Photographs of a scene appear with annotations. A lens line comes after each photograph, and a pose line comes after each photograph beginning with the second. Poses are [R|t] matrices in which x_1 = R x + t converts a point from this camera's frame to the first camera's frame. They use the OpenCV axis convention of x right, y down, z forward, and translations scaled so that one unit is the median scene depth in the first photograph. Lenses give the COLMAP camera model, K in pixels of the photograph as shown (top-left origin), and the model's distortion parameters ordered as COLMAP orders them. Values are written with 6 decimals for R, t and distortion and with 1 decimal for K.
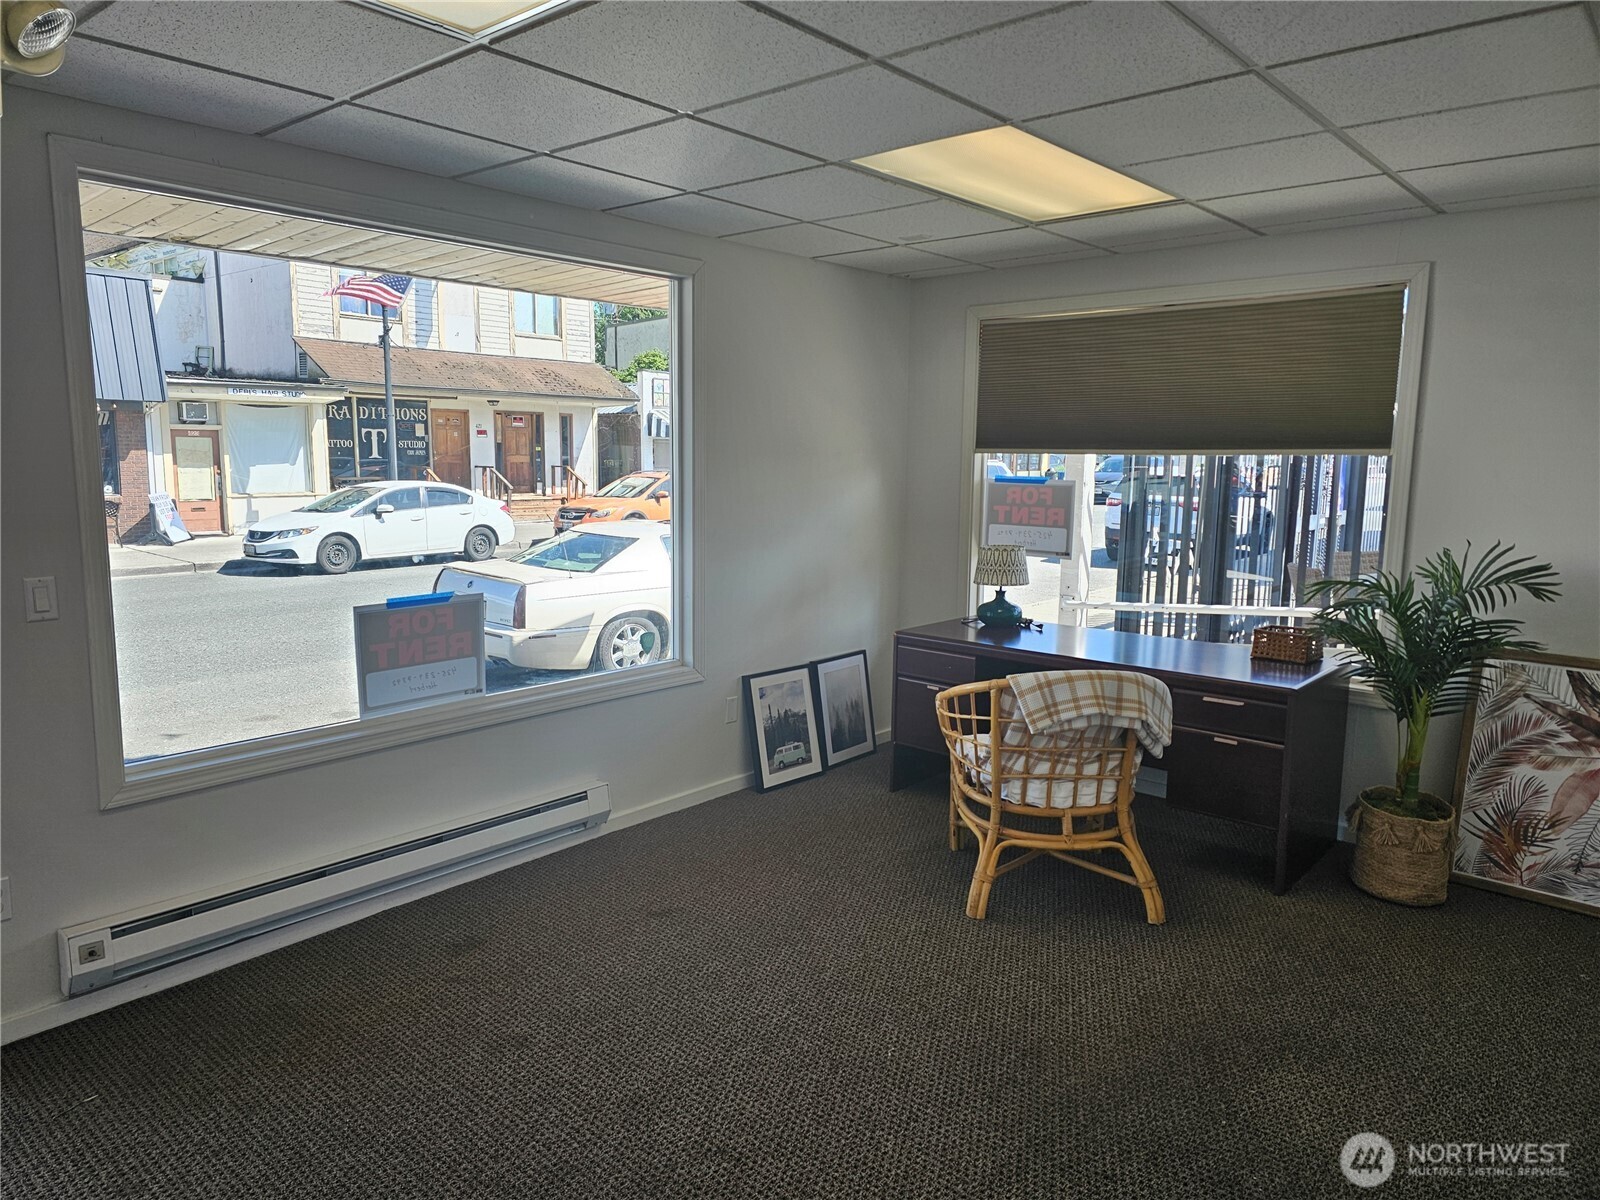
lens RADIAL K [[1069.9, 0, 783.7], [0, 1069.9, 601.5], [0, 0, 1]] dist [0.043798, -0.002872]
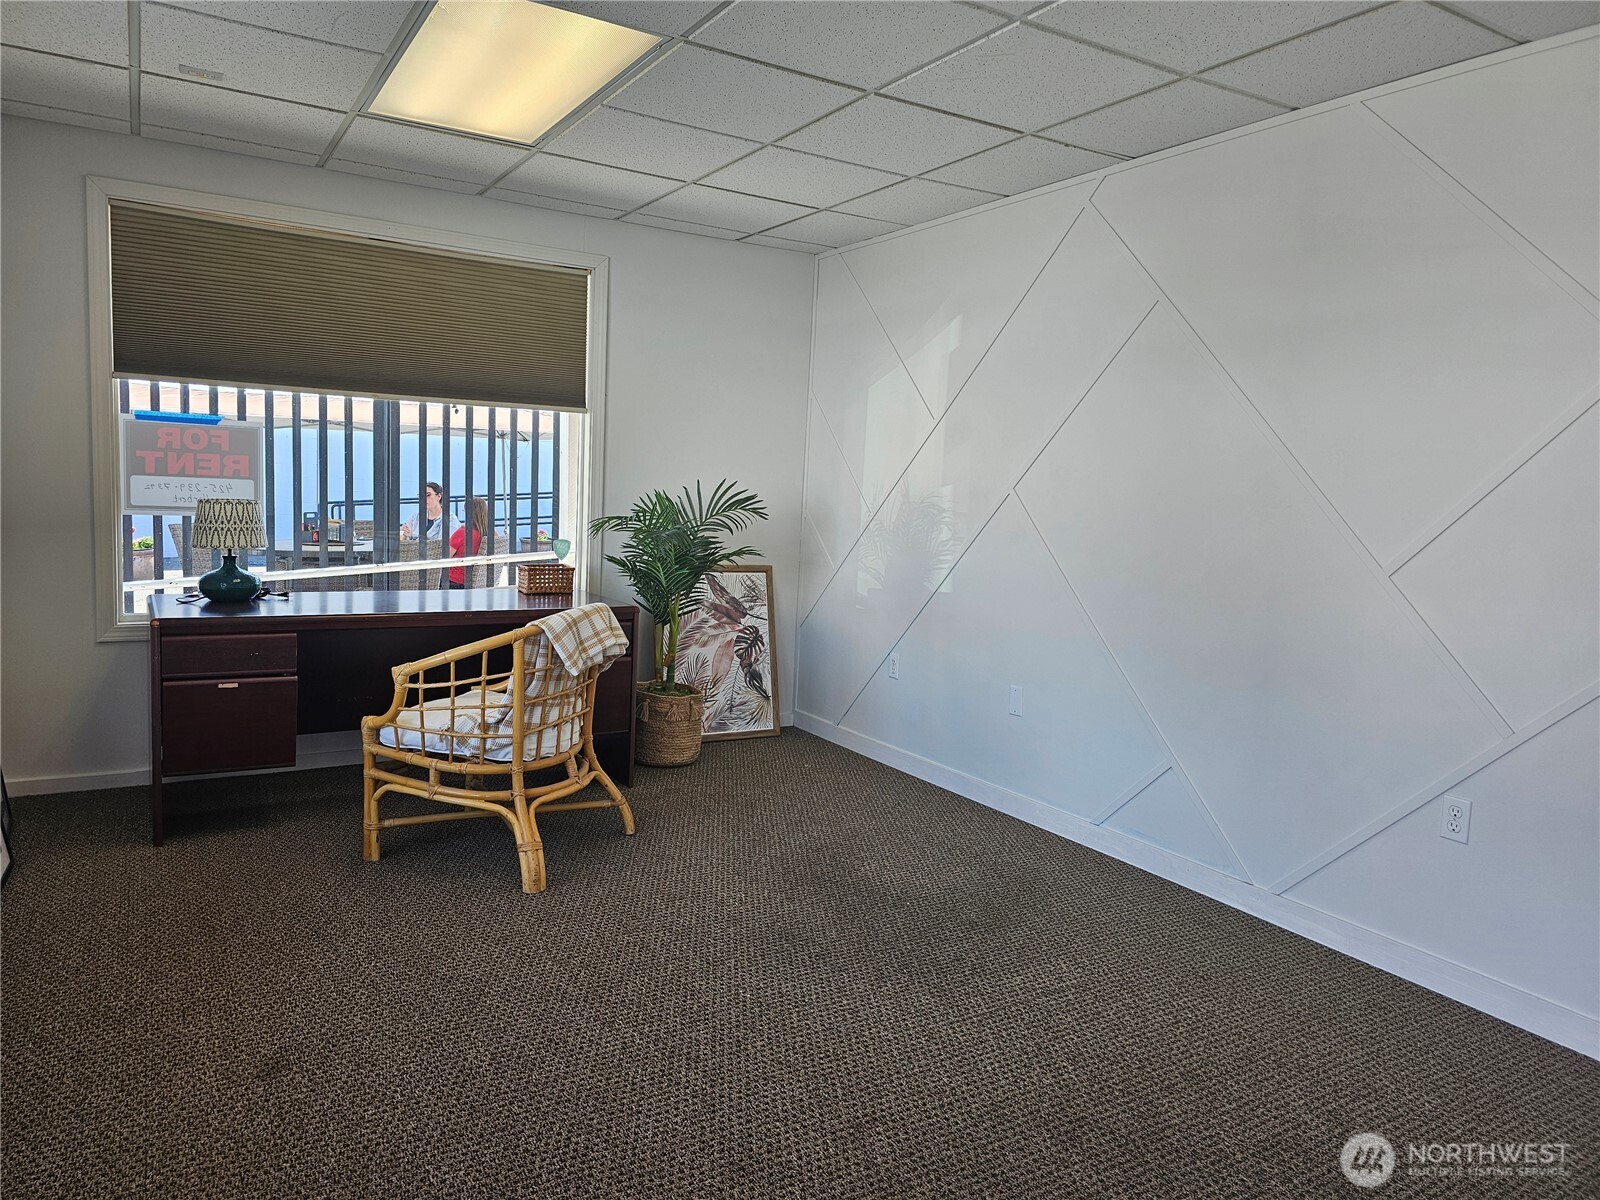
lens RADIAL K [[1069.9, 0, 785.0], [0, 1069.9, 593.7], [0, 0, 1]] dist [0.043798, -0.002872]
pose [[0.301269, -0.094883, 0.948807, -0.568125], [0.096461, 0.992965, 0.068670, 0.002842], [-0.948648, 0.070835, 0.308302, 0.482659]]
